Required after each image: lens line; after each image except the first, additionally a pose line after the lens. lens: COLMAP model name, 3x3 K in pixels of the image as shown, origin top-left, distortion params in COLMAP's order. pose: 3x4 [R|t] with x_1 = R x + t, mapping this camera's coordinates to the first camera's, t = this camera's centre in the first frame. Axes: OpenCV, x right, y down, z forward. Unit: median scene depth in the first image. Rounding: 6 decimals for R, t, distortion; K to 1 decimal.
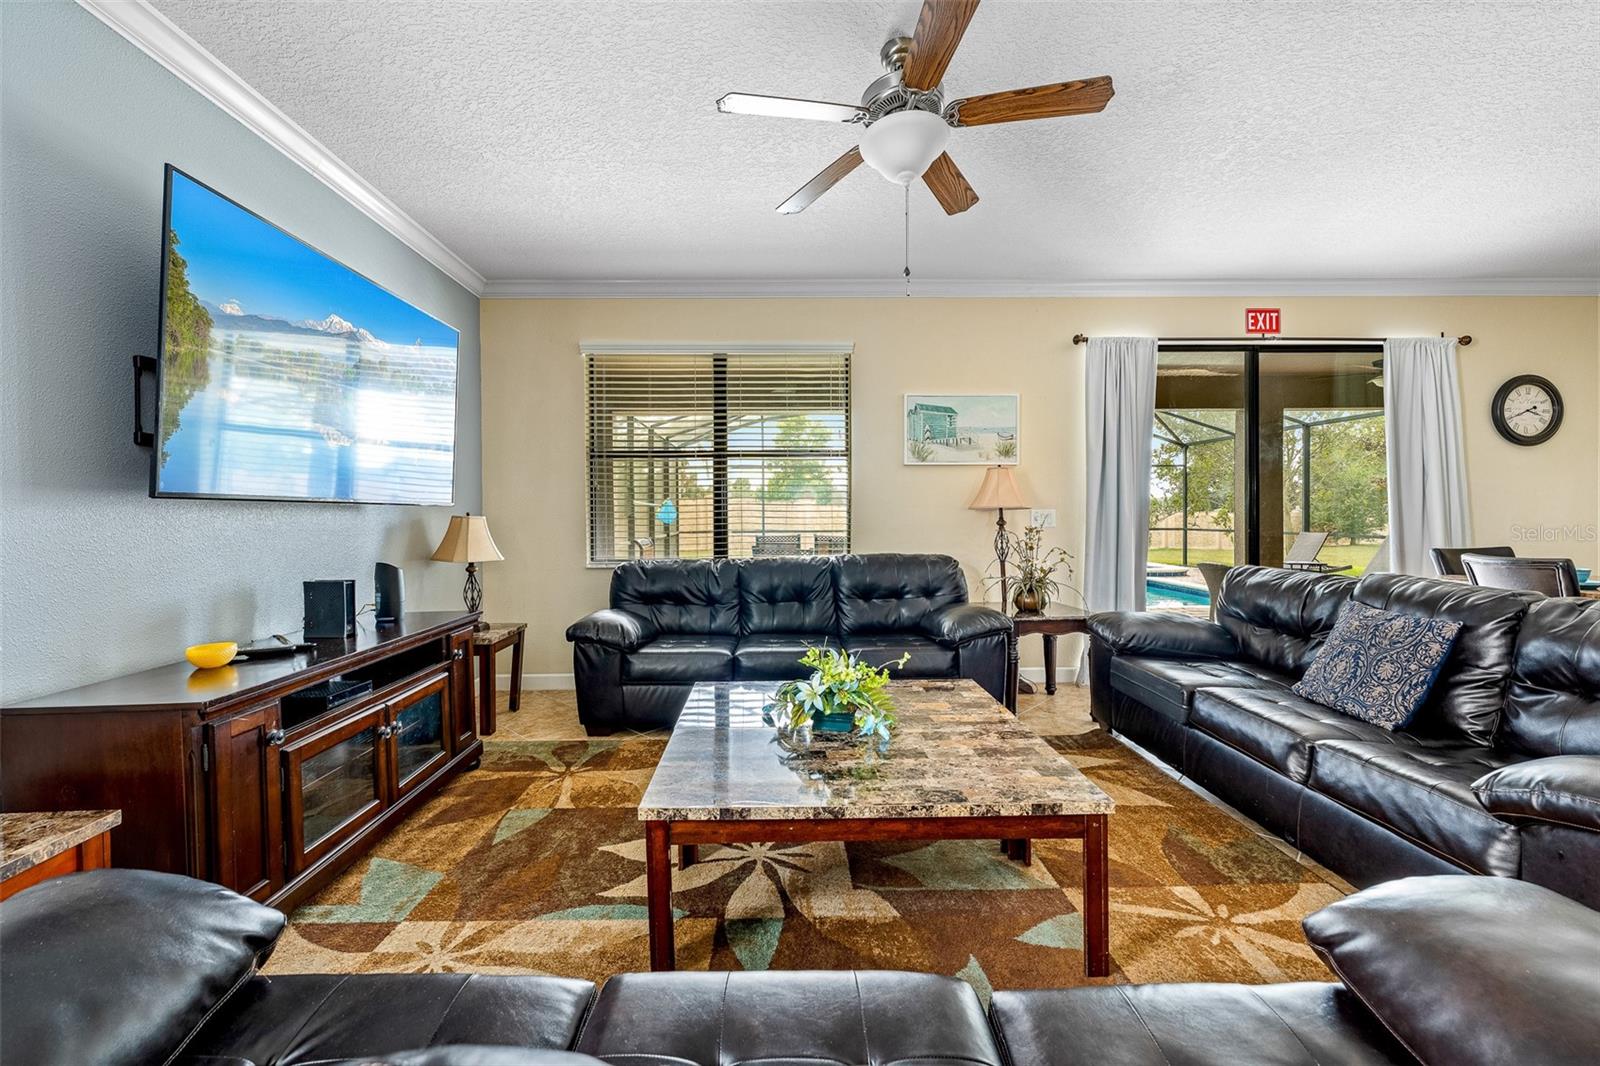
lens RADIAL K [[640.0, 0, 790.2], [0, 640.0, 519.2], [0, 0, 1]] dist [-0.000612, 0.000171]
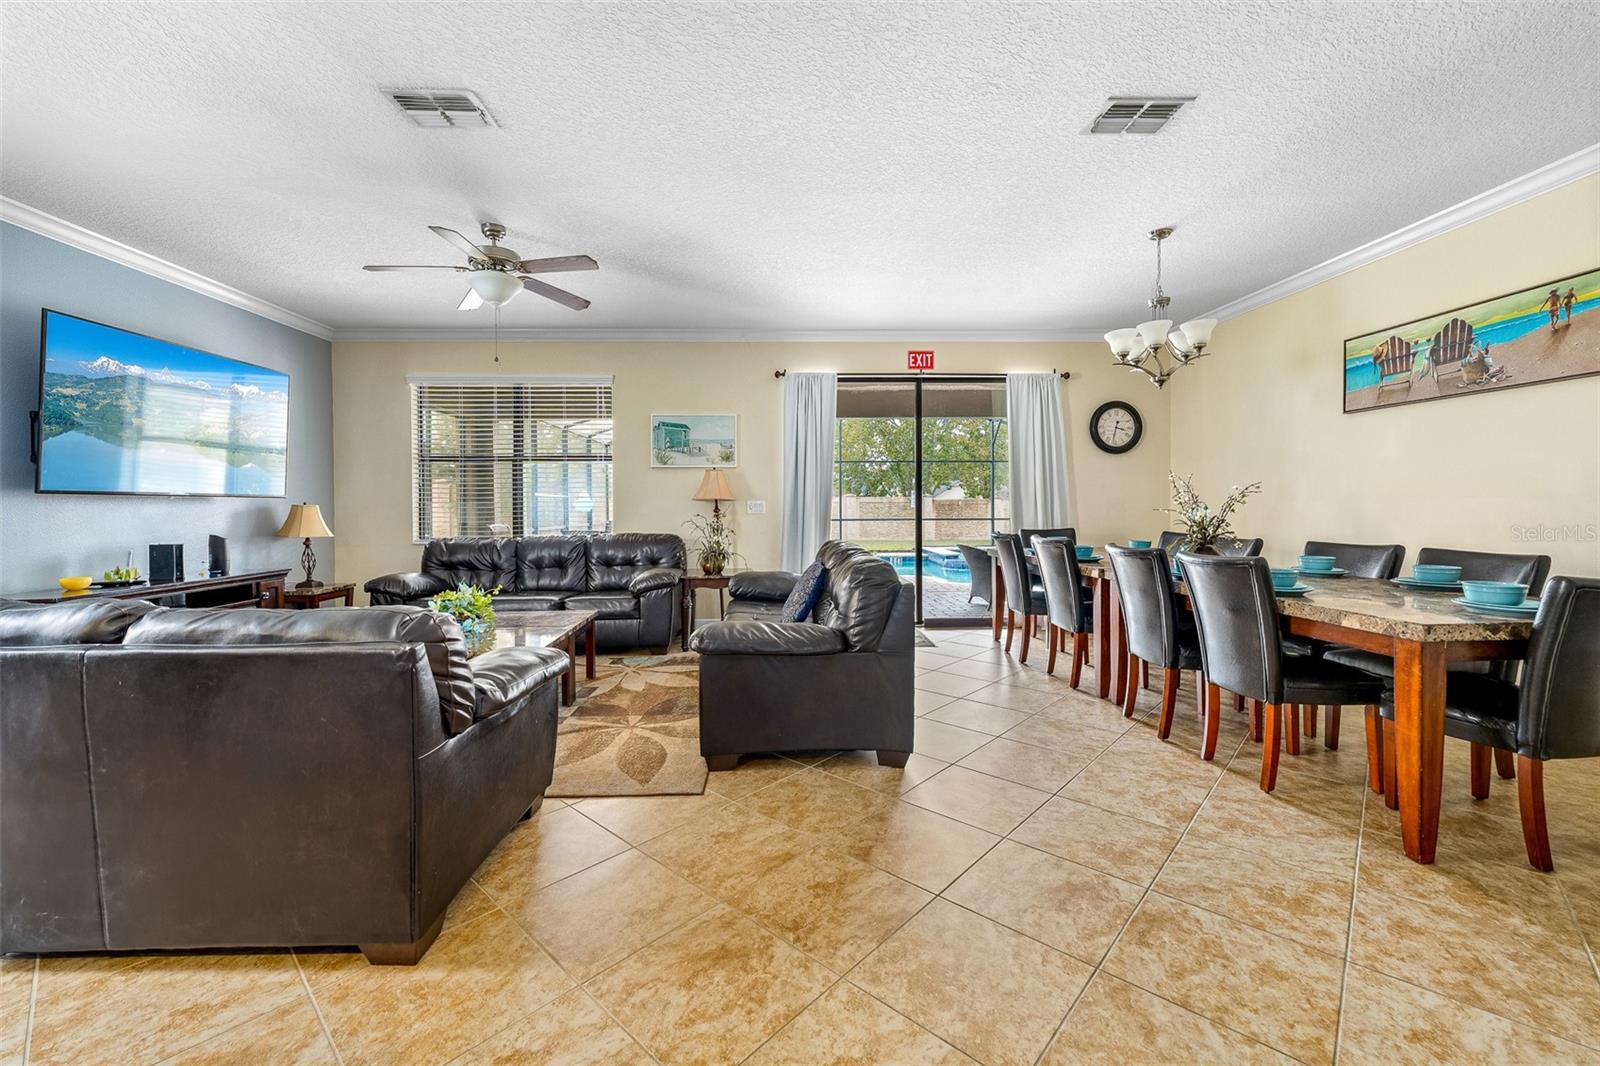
lens RADIAL K [[640.0, 0, 792.2], [0, 640.0, 512.6], [0, 0, 1]] dist [-0.000612, 0.000171]
pose [[0.999960, 0.000476, 0.008895, 0.463798], [-0.000475, 1.000000, -0.000087, 0.009566], [-0.008895, 0.000082, 0.999960, -0.340857]]
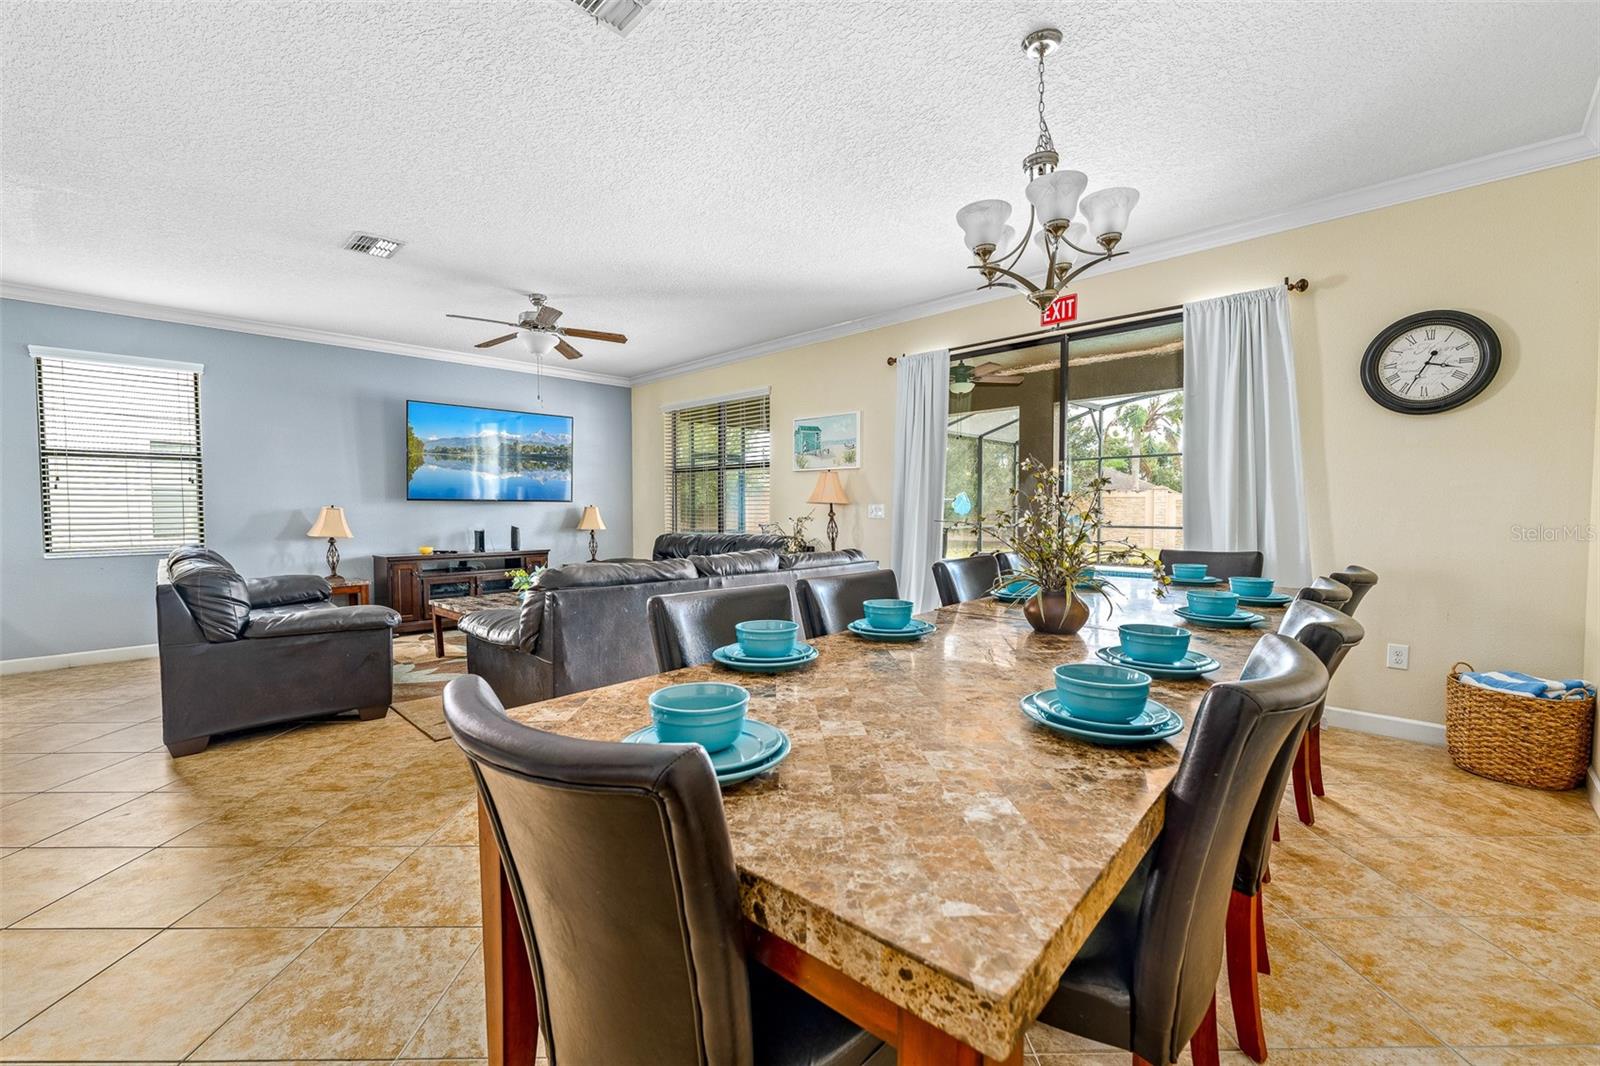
lens RADIAL K [[656.9, 0, 792.2], [0, 656.9, 534.0], [0, 0, 1]] dist [-0.002276, 0.000168]
pose [[0.700553, 0.035003, -0.712742, 1.191518], [-0.012561, 0.999246, 0.036726, -0.002505], [0.713490, -0.016776, 0.700464, 0.009126]]
